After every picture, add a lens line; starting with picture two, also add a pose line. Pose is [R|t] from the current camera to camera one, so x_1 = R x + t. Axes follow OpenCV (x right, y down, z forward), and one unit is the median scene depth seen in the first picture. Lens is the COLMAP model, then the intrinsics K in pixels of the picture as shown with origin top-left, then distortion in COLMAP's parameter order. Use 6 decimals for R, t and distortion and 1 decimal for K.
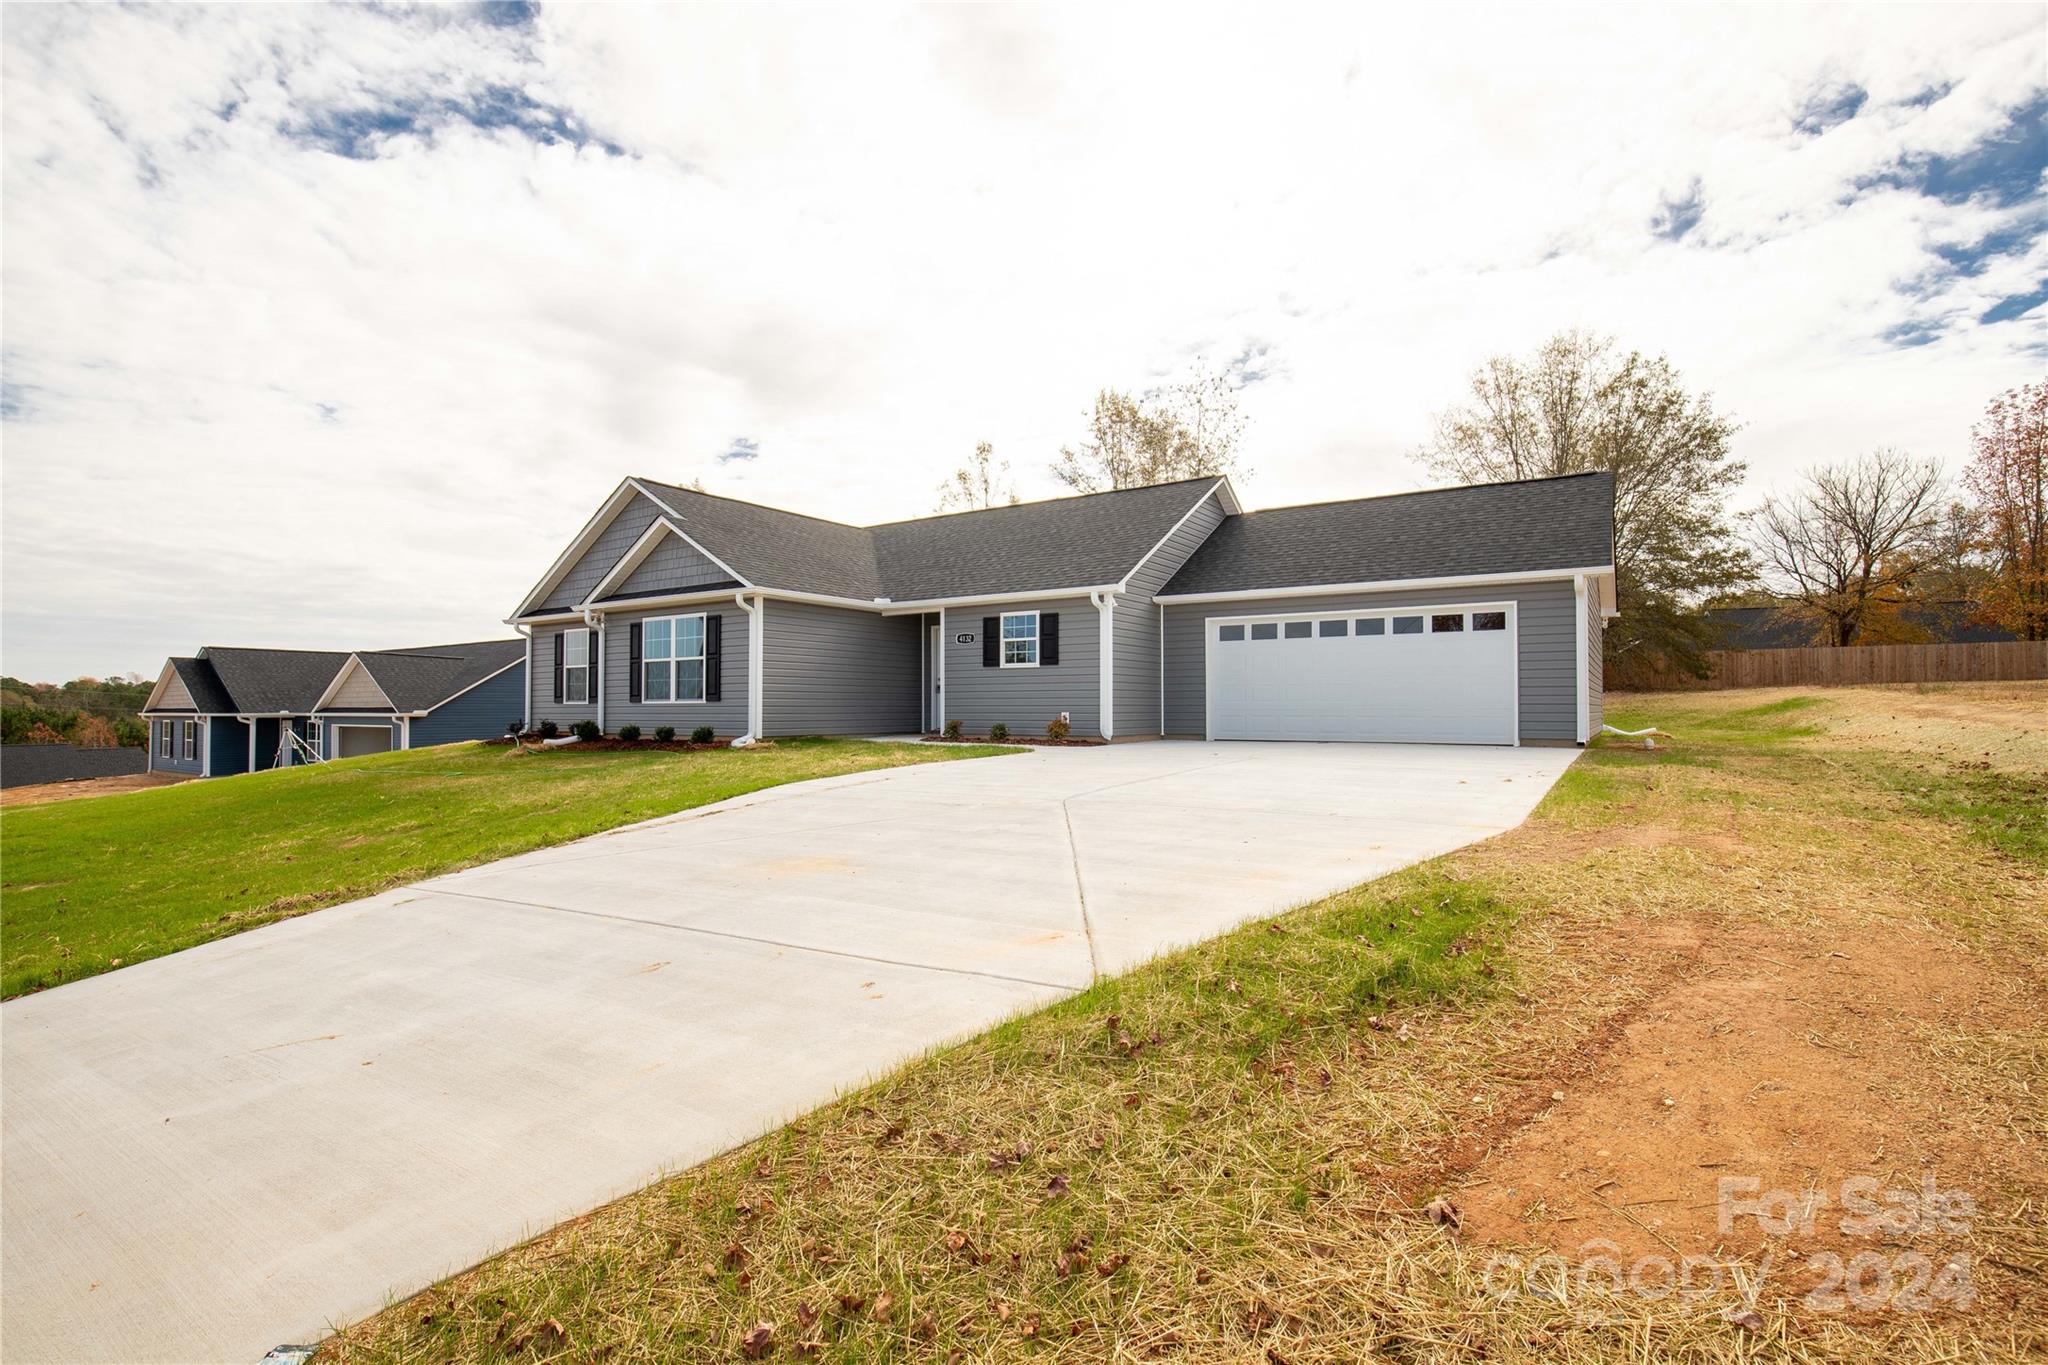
lens RADIAL K [[966.2, 0, 999.9], [0, 966.2, 705.8], [0, 0, 1]] dist [-0.032514, 0.004322]
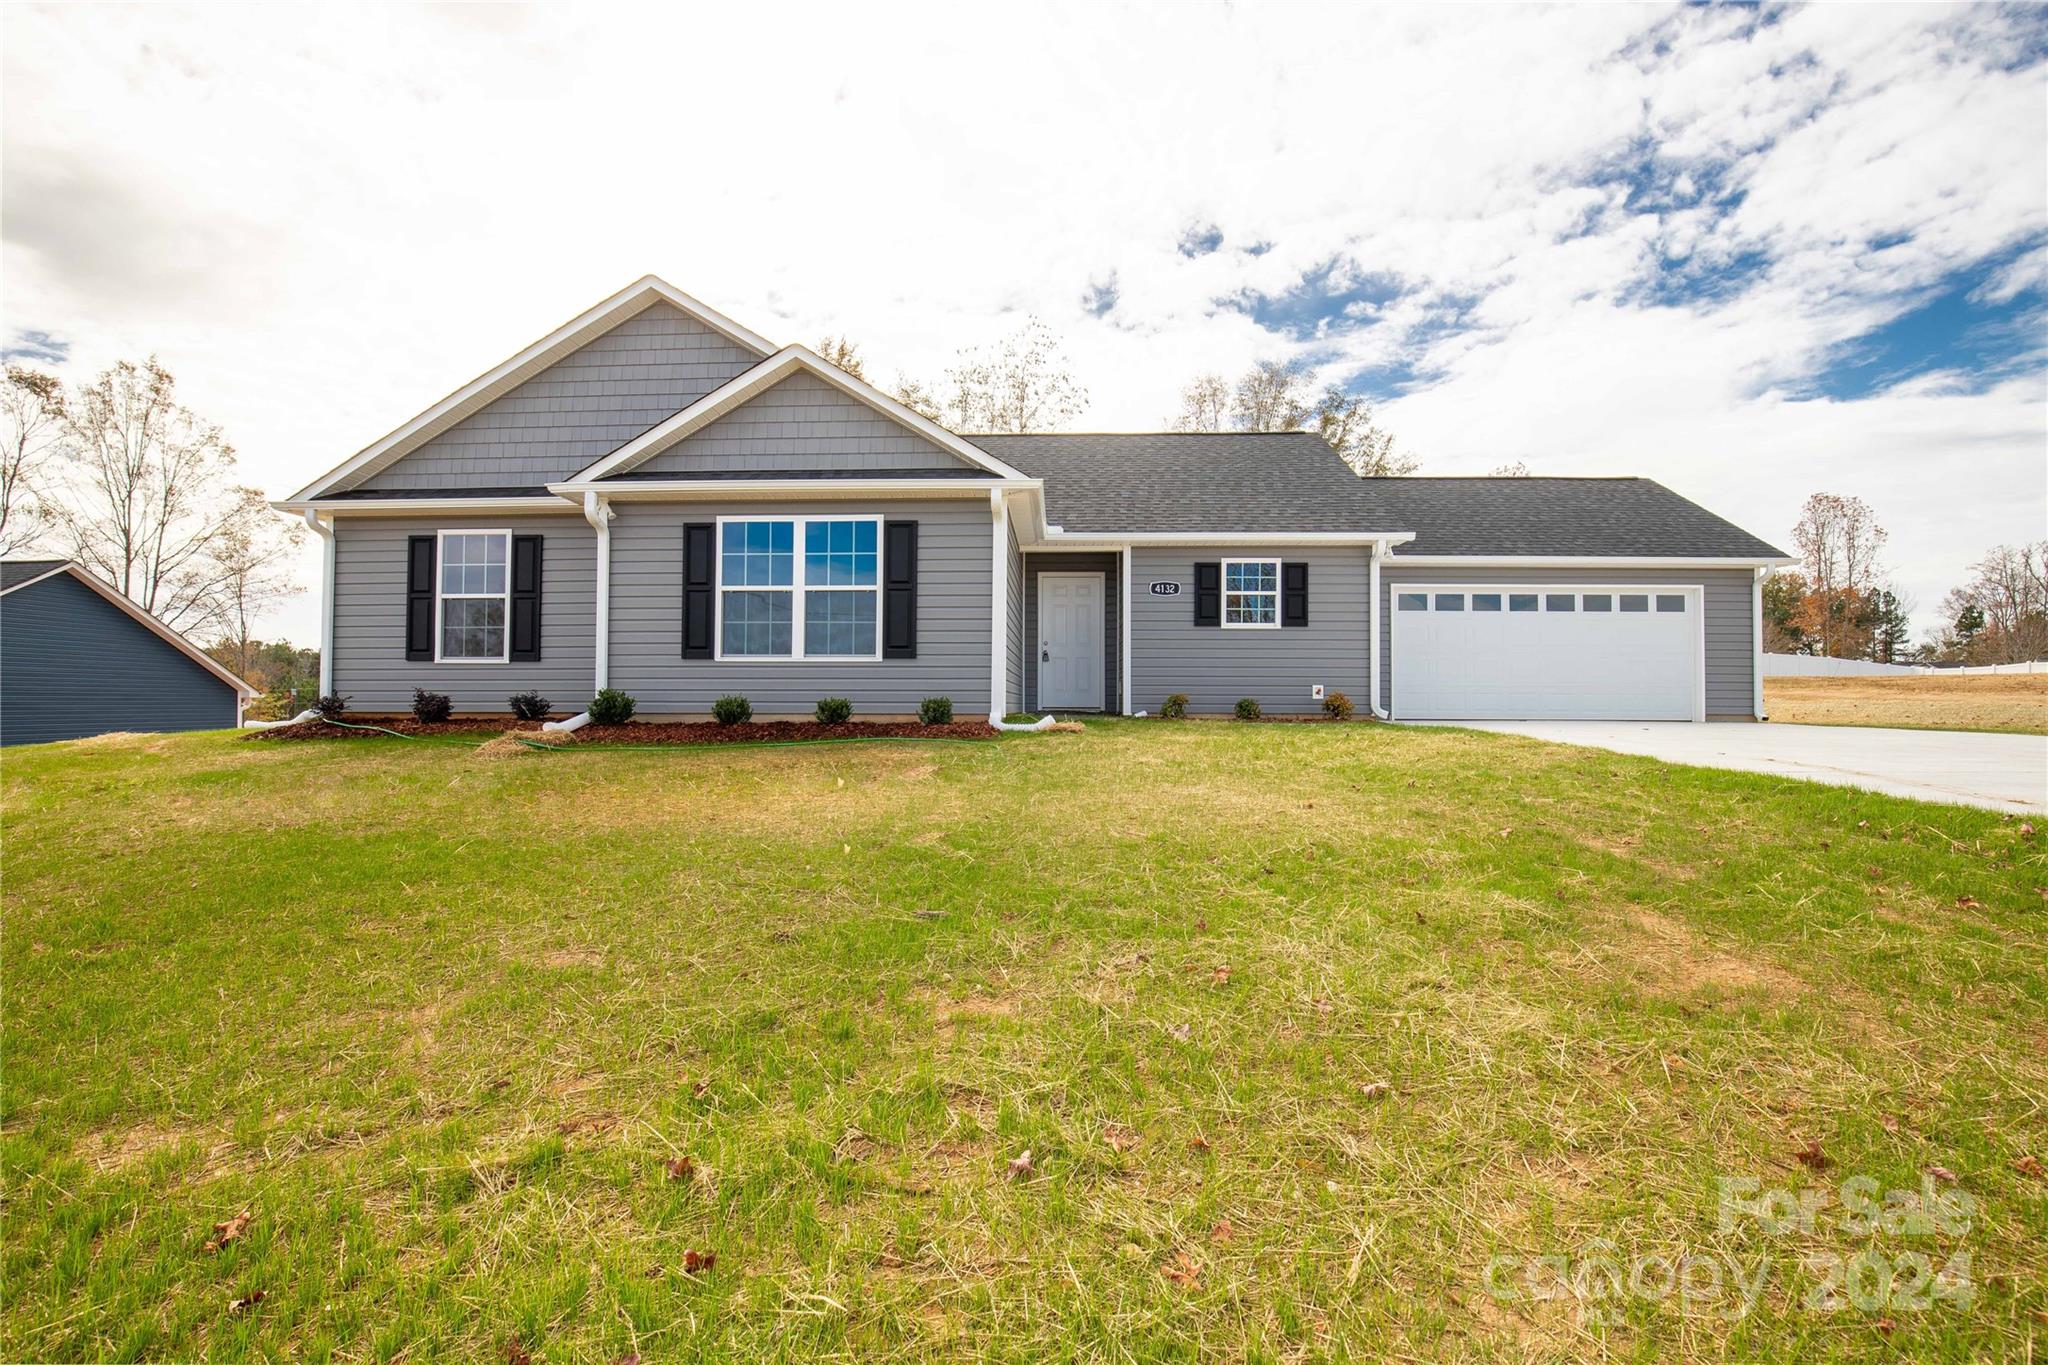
lens RADIAL K [[966.2, 0, 1025.1], [0, 966.2, 692.9], [0, 0, 1]] dist [-0.032514, 0.004322]
pose [[0.852745, 0.012477, 0.522179, -0.532244], [-0.008821, 0.999916, -0.009487, 0.021580], [-0.522253, 0.003483, 0.852783, 0.409209]]
